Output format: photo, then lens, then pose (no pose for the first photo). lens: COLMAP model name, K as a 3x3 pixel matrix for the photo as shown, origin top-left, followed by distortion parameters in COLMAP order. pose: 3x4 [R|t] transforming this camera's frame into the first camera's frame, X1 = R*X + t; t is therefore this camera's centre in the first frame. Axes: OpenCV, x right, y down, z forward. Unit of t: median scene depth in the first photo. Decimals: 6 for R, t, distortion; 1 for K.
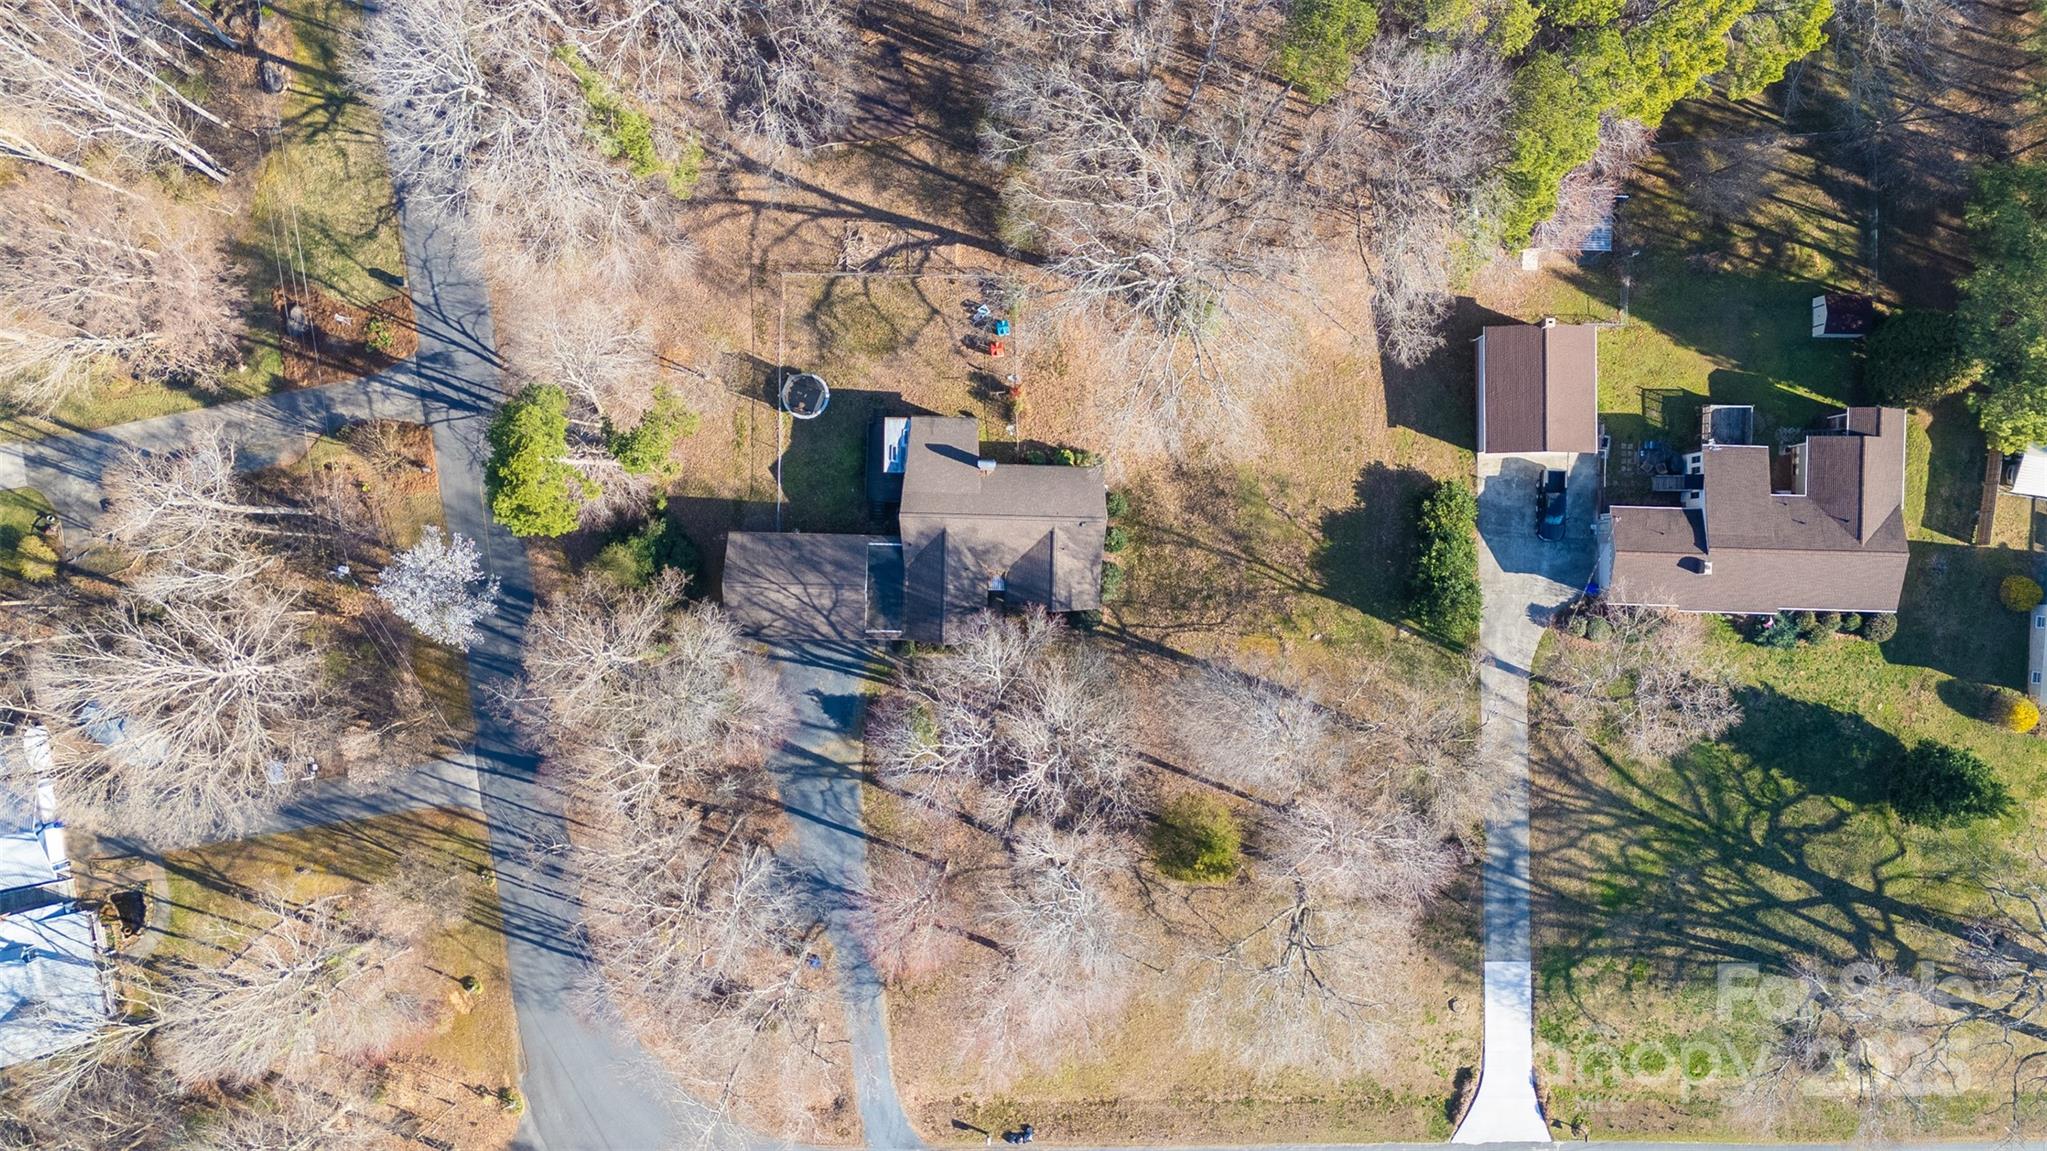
lens RADIAL K [[1495.6, 0, 1019.7], [0, 1495.6, 572.5], [0, 0, 1]] dist [0.033631, -0.013552]
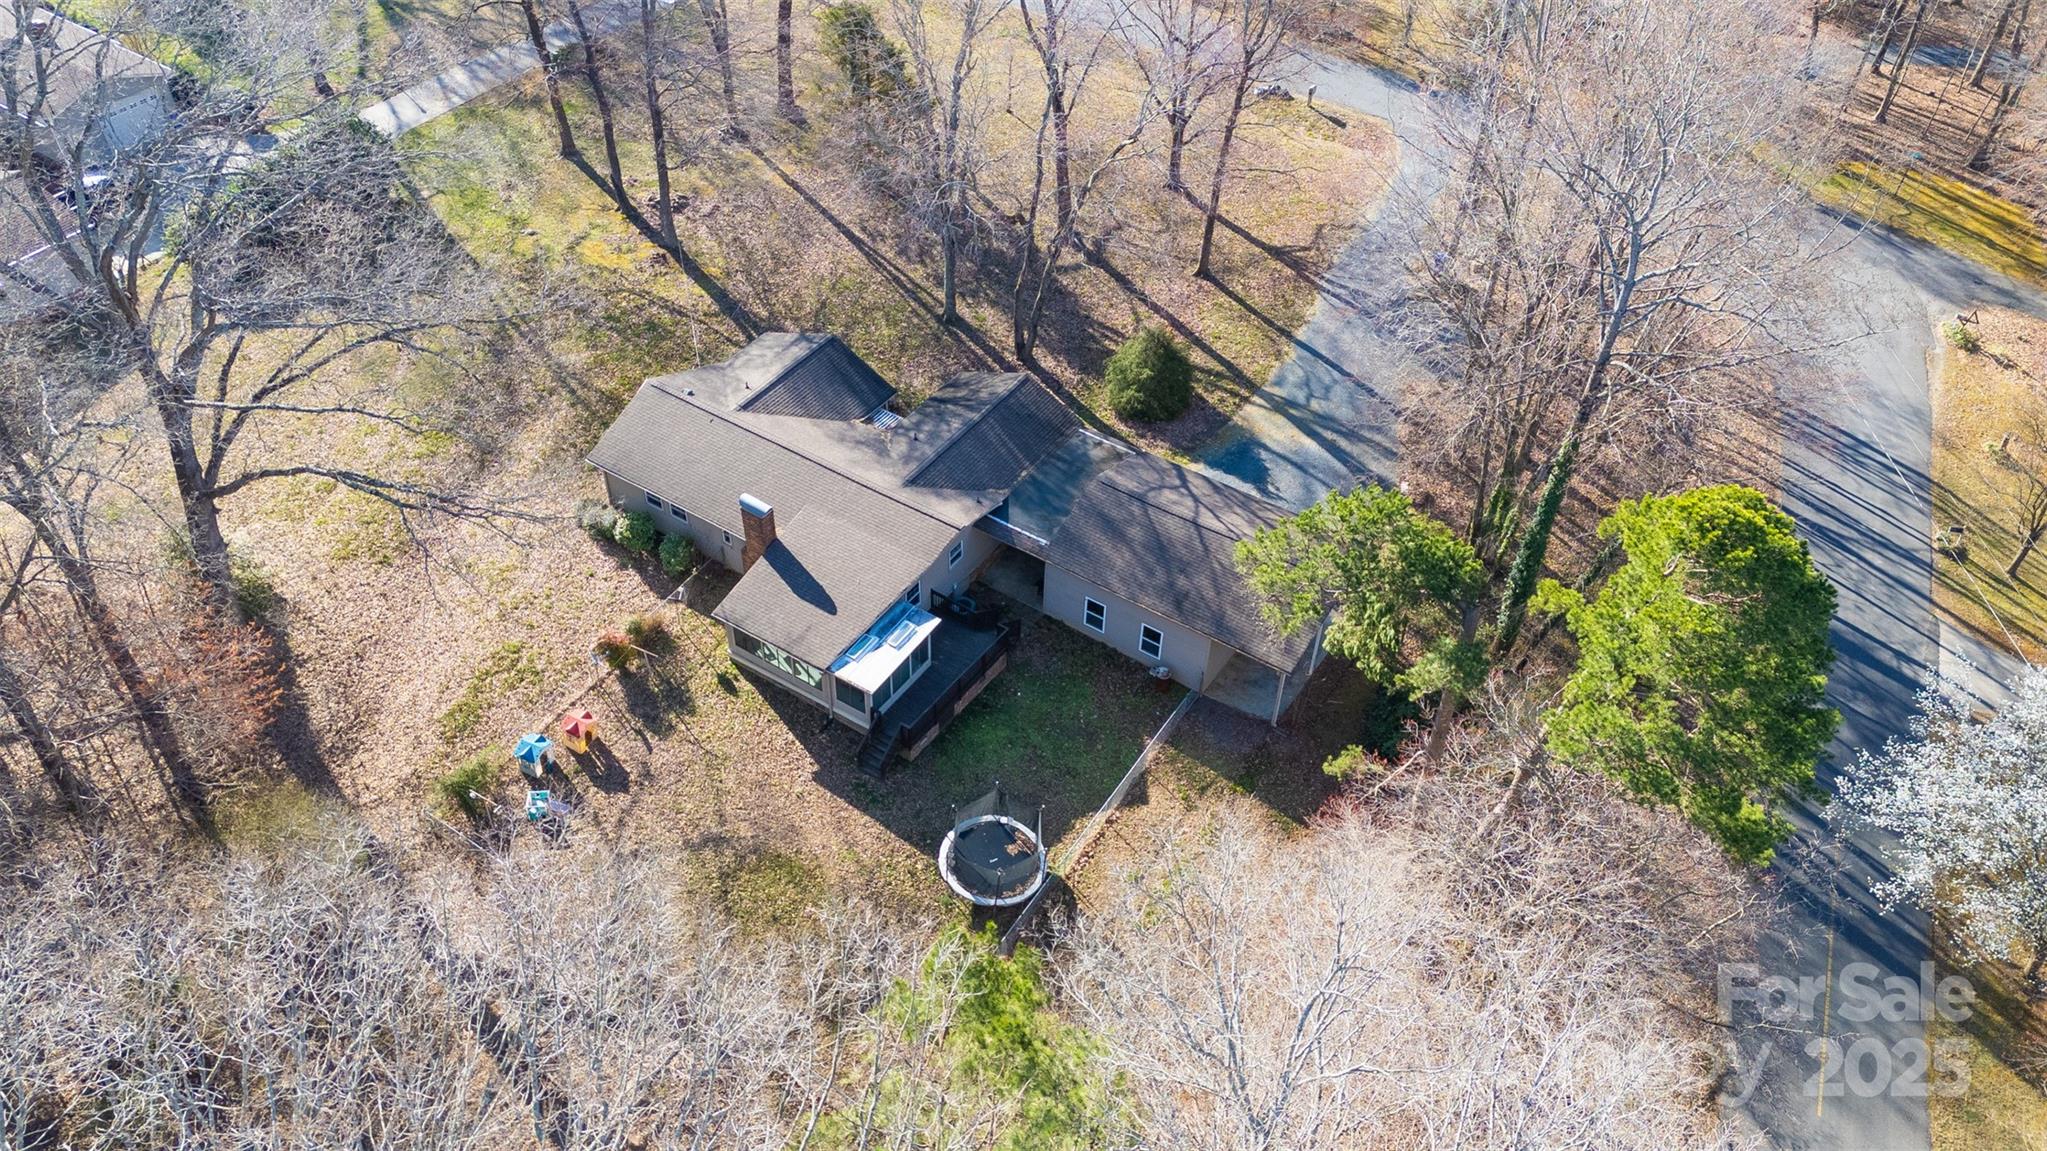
lens RADIAL K [[1495.6, 0, 1019.8], [0, 1495.6, 583.6], [0, 0, 1]] dist [0.033631, -0.013552]
pose [[-0.847033, -0.406213, 0.342821, -0.262534], [0.528807, -0.578651, 0.620908, -0.331914], [-0.053847, 0.707216, 0.704944, 0.638949]]
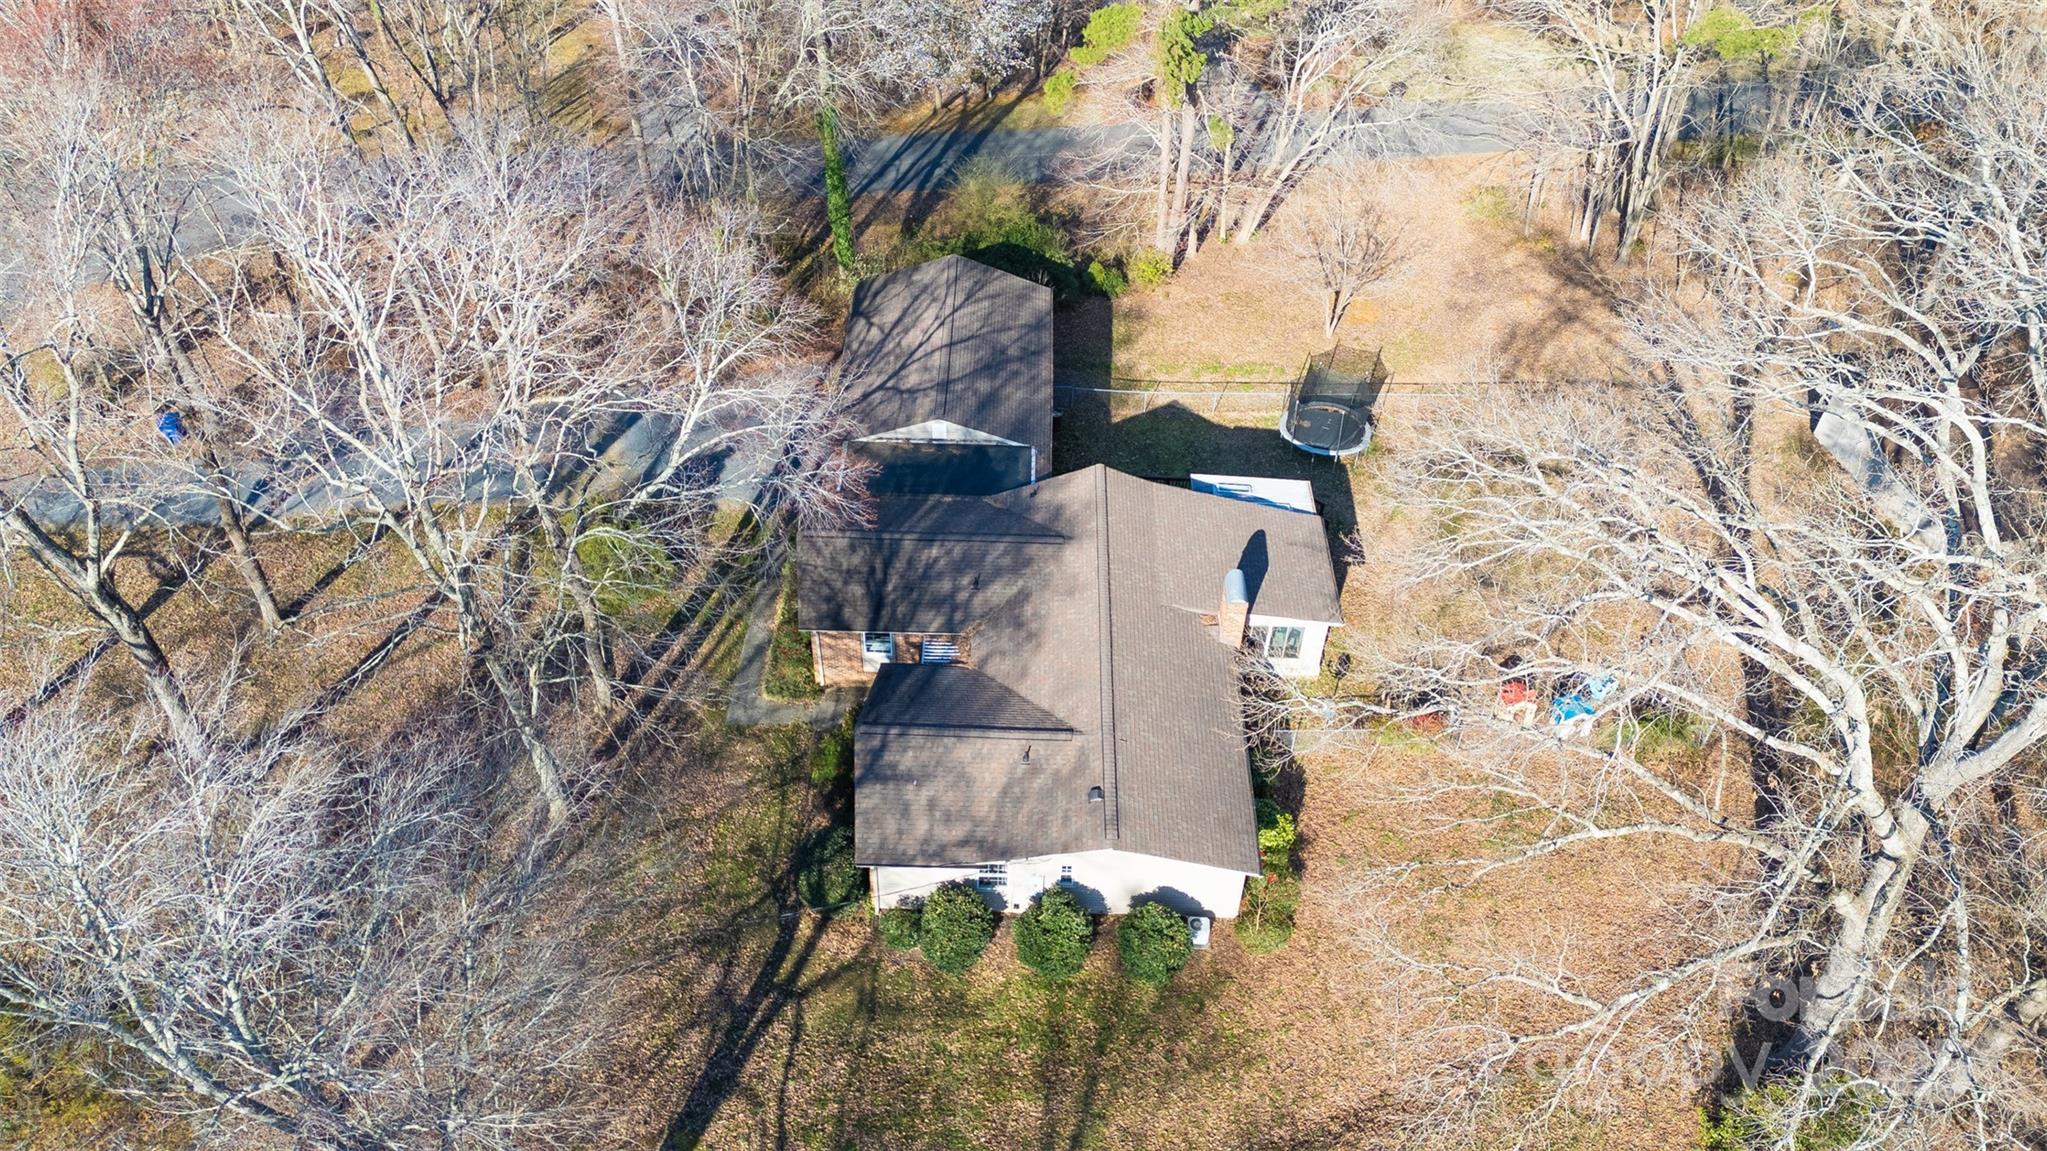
lens RADIAL K [[1495.6, 0, 1019.2], [0, 1495.6, 566.6], [0, 0, 1]] dist [0.033631, -0.013552]
pose [[0.005931, 0.663304, -0.748326, 0.262121], [-0.999680, -0.014478, -0.020756, -0.005327], [-0.024602, 0.748210, 0.663006, 0.699644]]
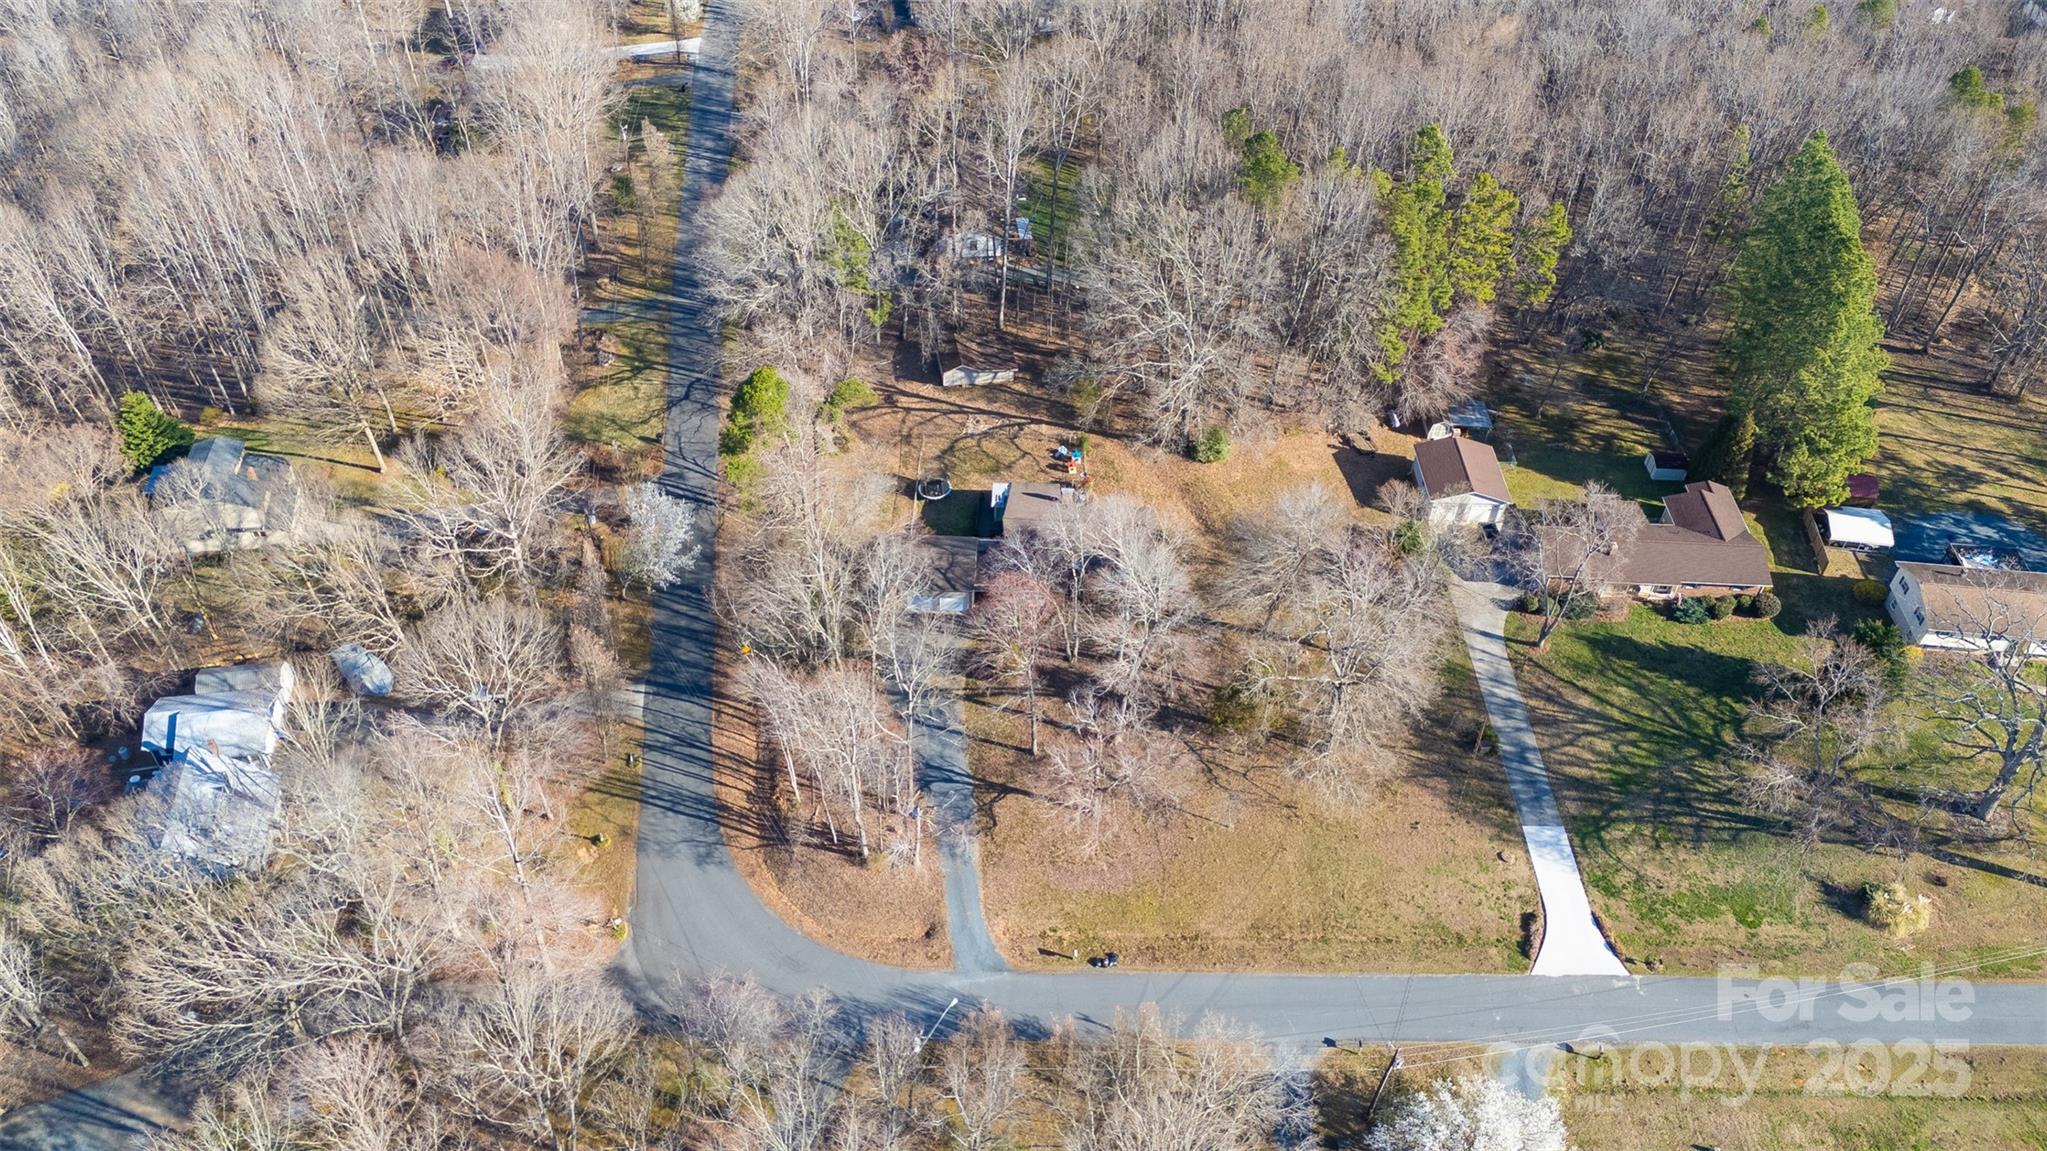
lens RADIAL K [[1495.6, 0, 1036.9], [0, 1495.6, 571.0], [0, 0, 1]] dist [0.033631, -0.013552]
pose [[0.999996, 0.002793, 0.000573, -0.047796], [-0.001463, 0.675247, -0.737590, 0.952366], [-0.002447, 0.737586, 0.675249, 0.118422]]
